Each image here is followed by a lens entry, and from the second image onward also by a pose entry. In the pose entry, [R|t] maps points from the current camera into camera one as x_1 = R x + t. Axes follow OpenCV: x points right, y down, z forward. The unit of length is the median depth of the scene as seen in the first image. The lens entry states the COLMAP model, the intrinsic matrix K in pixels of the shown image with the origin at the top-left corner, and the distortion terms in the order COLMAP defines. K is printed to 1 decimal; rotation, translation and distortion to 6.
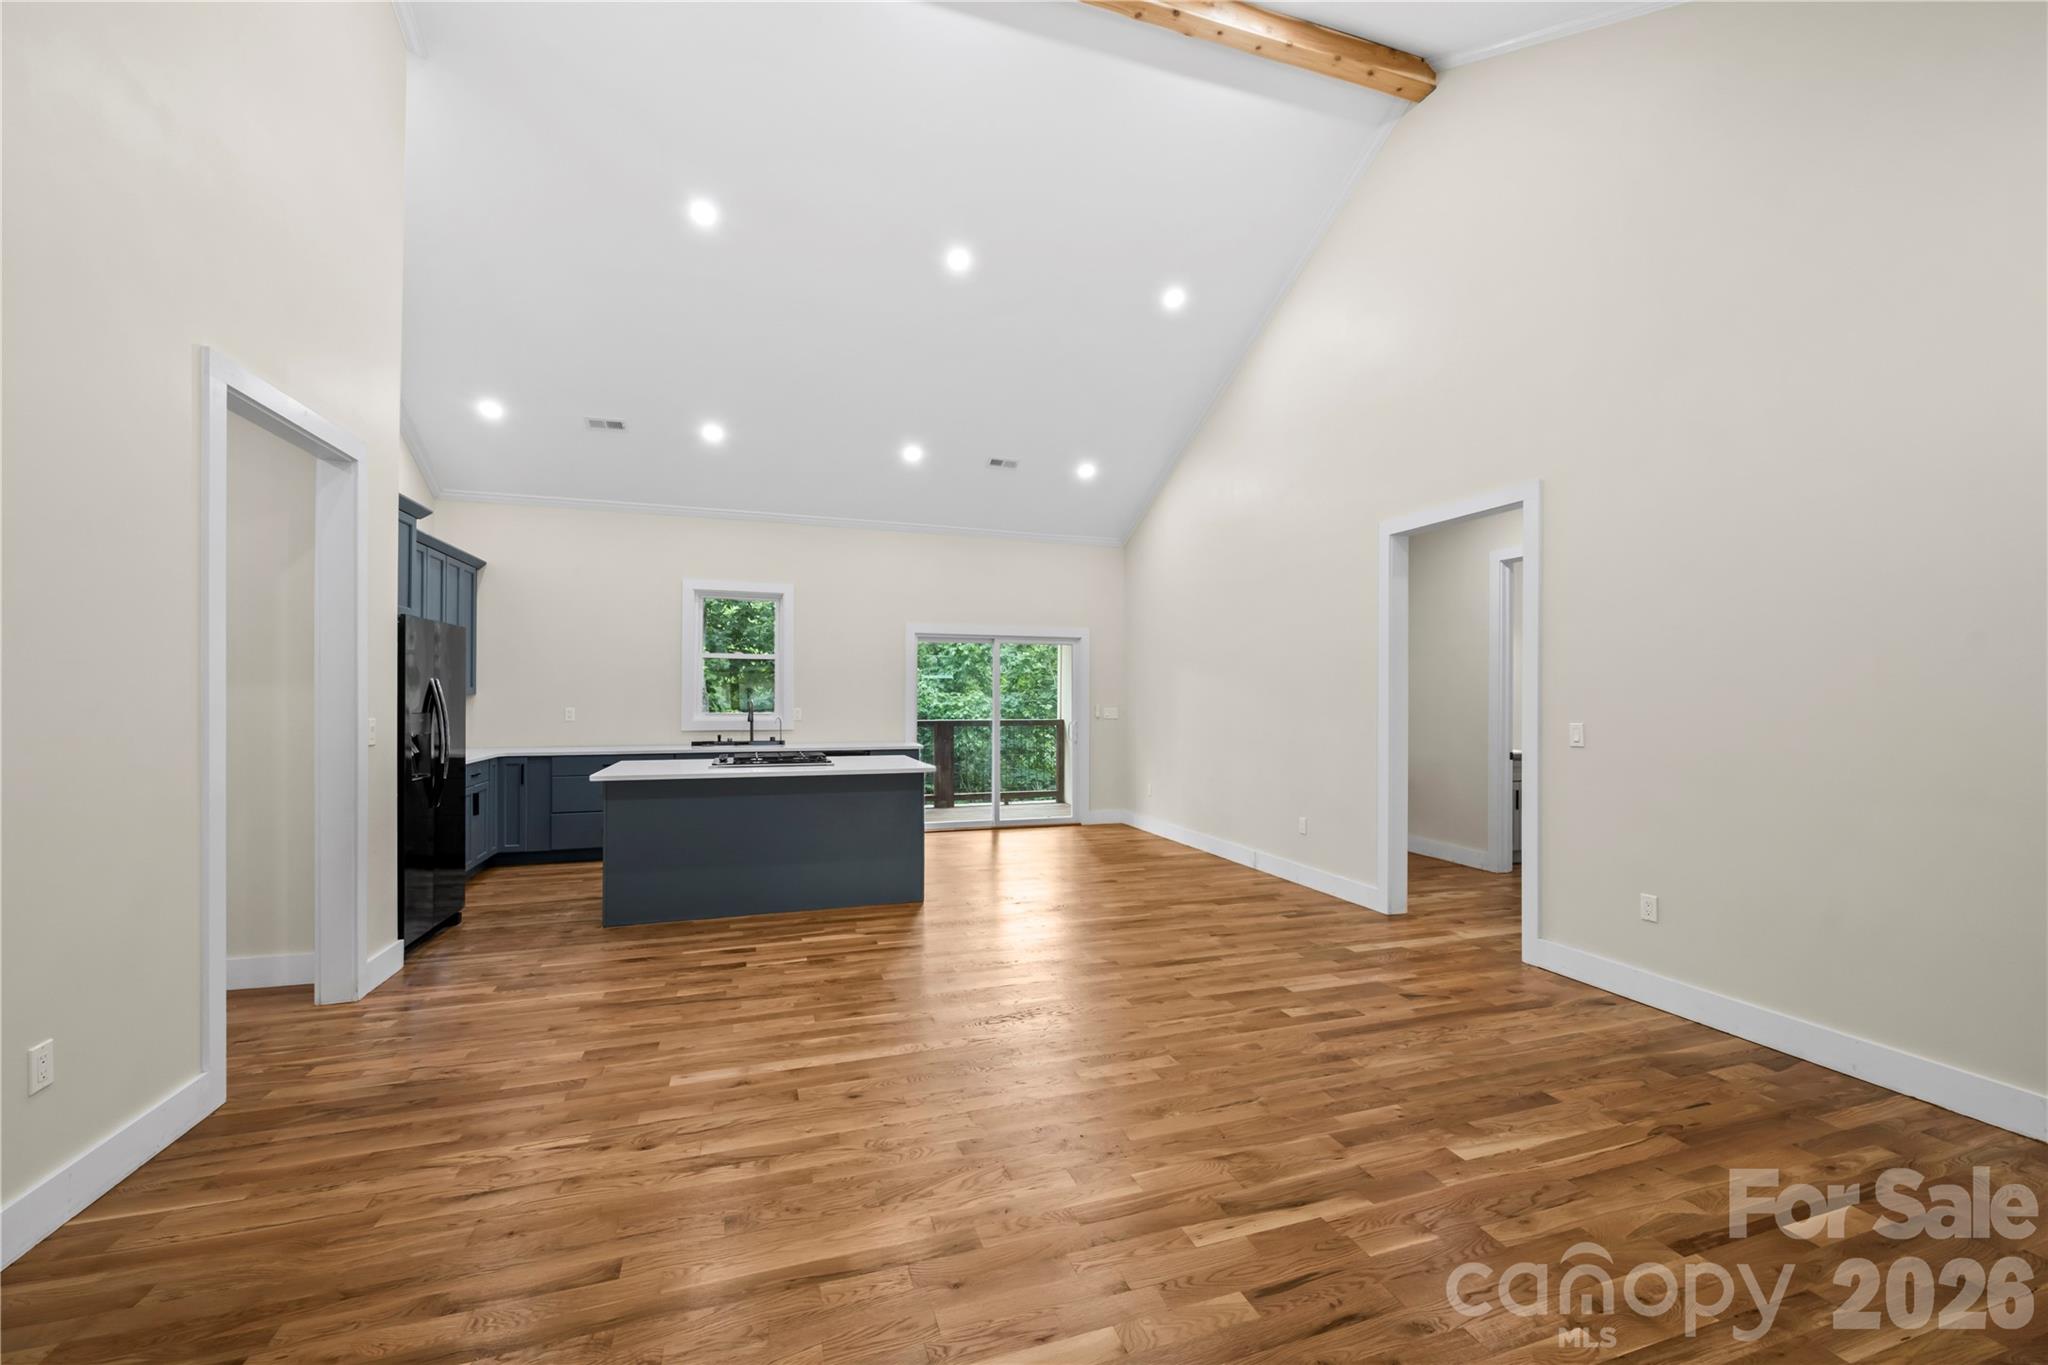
lens RADIAL K [[821.3, 0, 1034.0], [0, 821.3, 692.6], [0, 0, 1]] dist [0.000009, -0.000028]
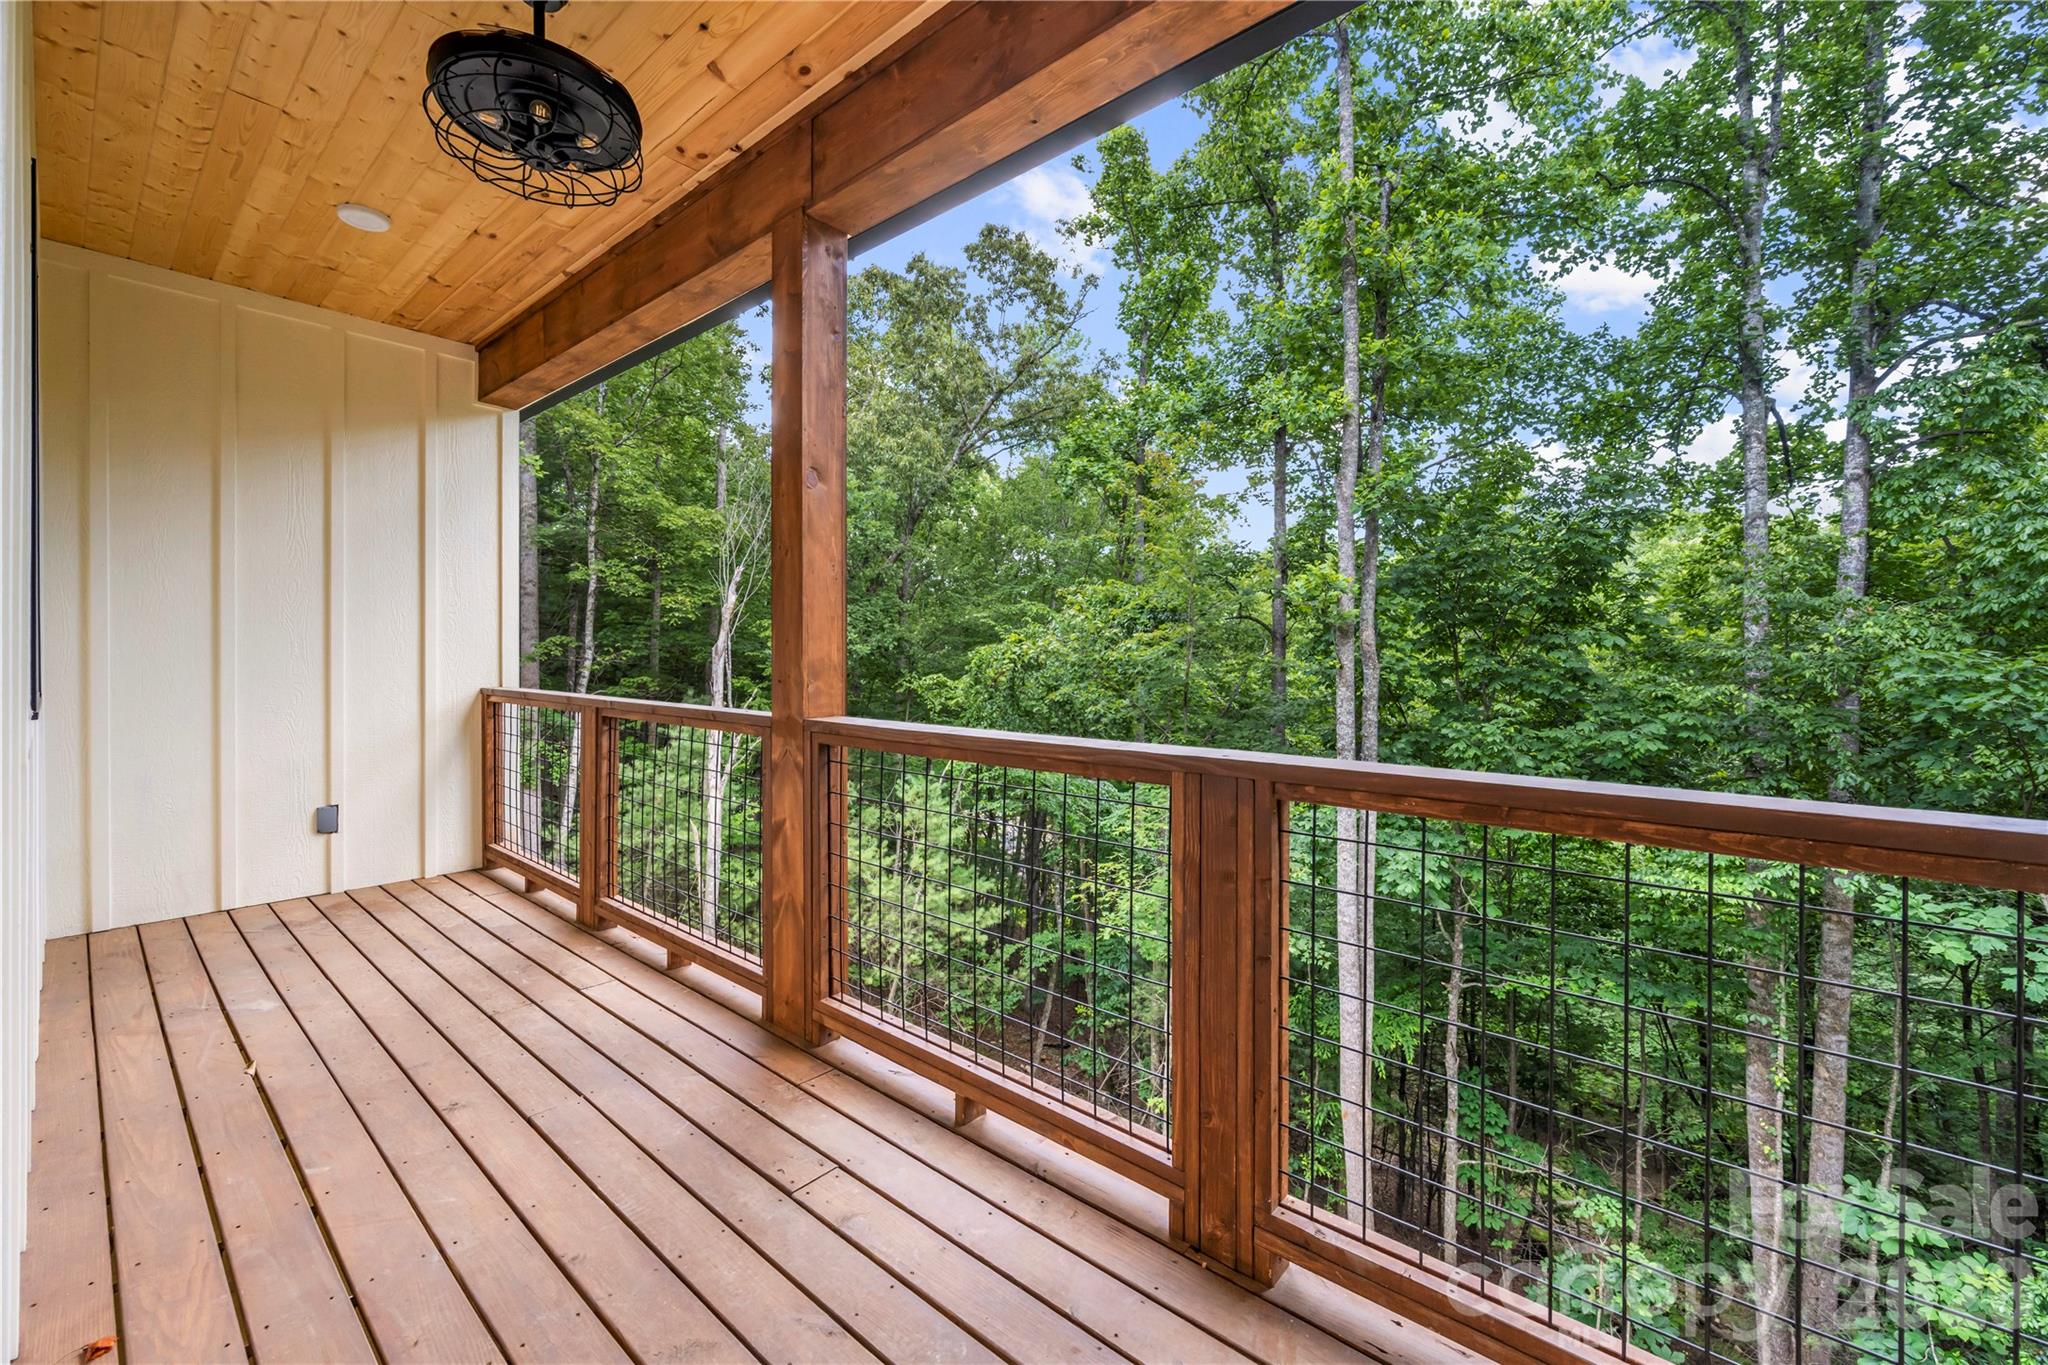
lens RADIAL K [[814.2, 0, 1032.1], [0, 814.2, 672.0], [0, 0, 1]] dist [-0.000567, -0.000294]
pose [[0.519960, 0.013856, -0.854078, 0.020798], [-0.001632, 0.999883, 0.015227, 0.027756], [0.854189, -0.006524, 0.519922, 1.762493]]
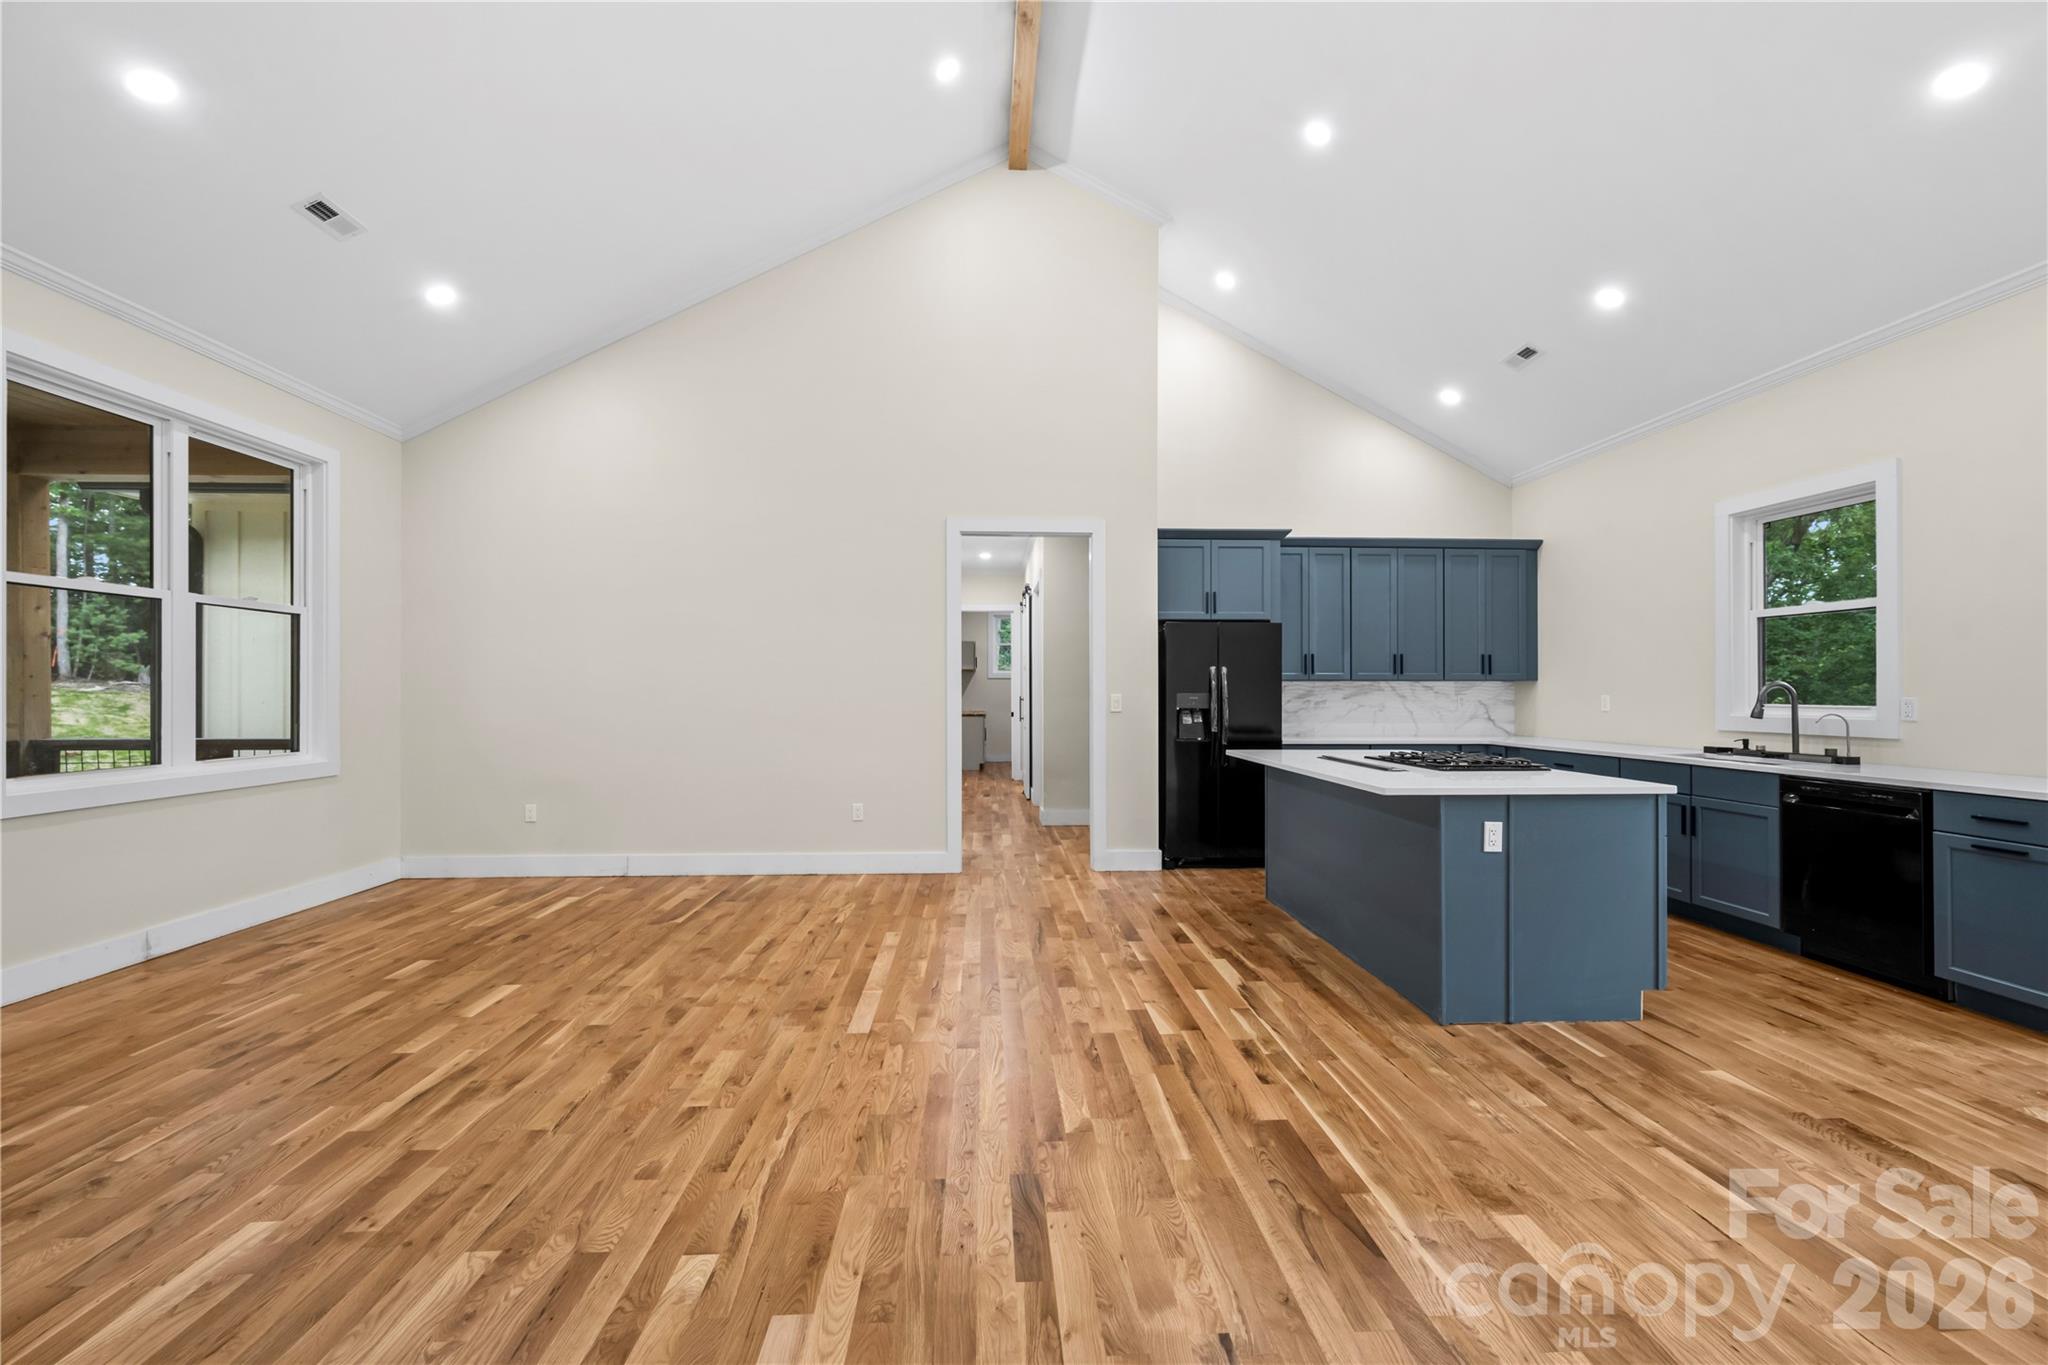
lens RADIAL K [[808.7, 0, 1029.9], [0, 808.7, 687.1], [0, 0, 1]] dist [-0.001195, -0.000085]
pose [[-0.266428, -0.009511, -0.963808, 0.534345], [0.002402, 0.999942, -0.010532, 0.025762], [0.963852, -0.005121, -0.266389, 0.956445]]
